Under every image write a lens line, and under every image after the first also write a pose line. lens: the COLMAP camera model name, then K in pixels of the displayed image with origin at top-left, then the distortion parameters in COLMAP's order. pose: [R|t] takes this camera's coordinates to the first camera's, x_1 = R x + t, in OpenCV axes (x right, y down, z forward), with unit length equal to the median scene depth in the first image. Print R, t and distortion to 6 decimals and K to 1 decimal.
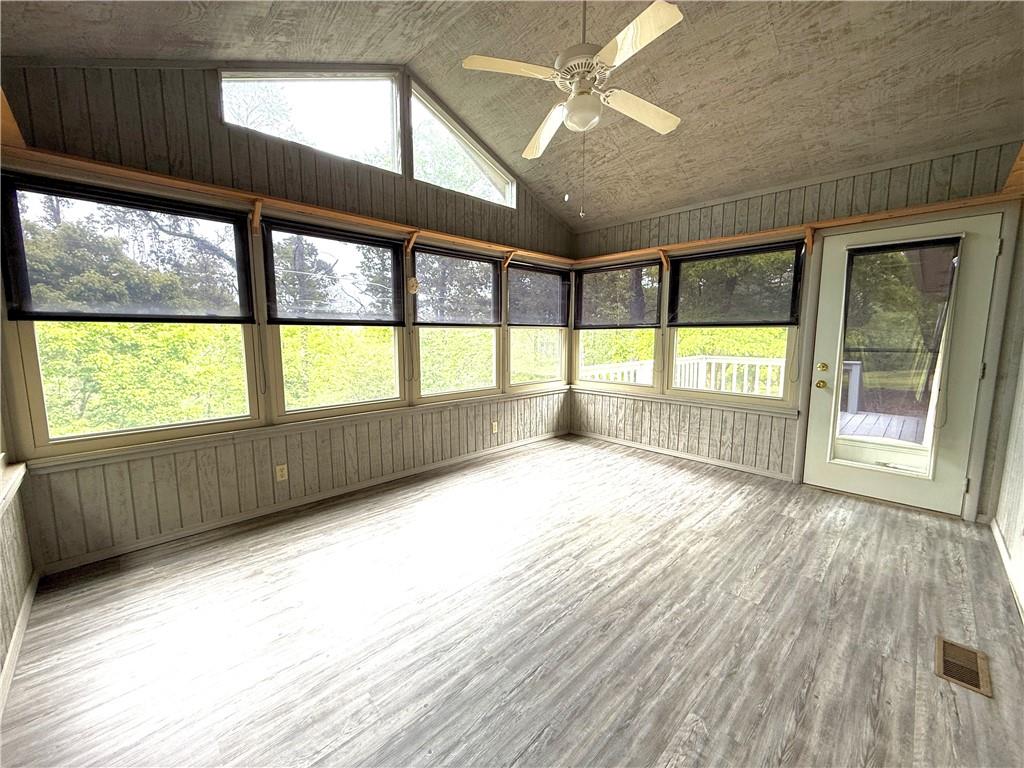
lens RADIAL K [[409.2, 0, 512.0], [0, 409.2, 384.0], [0, 0, 1]] dist [-0.013320, -0.000207]
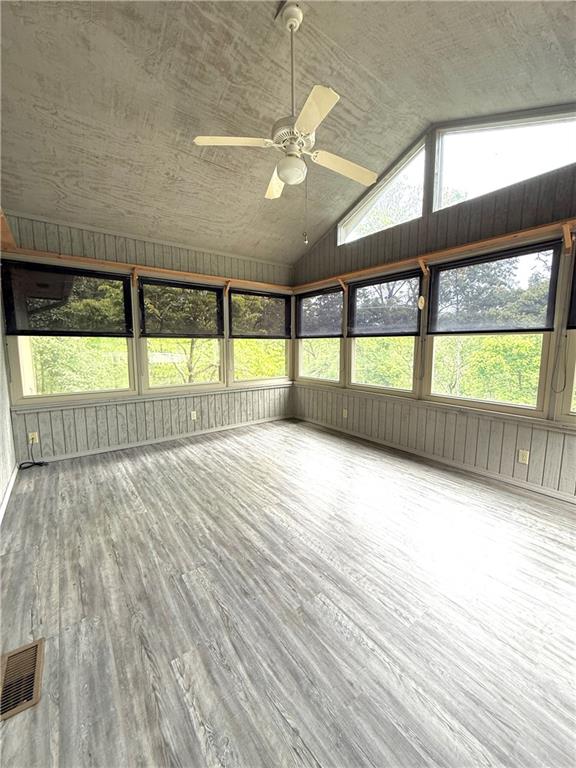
lens RADIAL K [[306.9, 0, 288.0], [0, 306.9, 384.0], [0, 0, 1]] dist [-0.013320, -0.000207]
pose [[-0.138494, 0.129246, -0.981894, 1.136730], [-0.118403, 0.982176, 0.145983, -0.130880], [0.983260, 0.136477, -0.120723, 1.121232]]
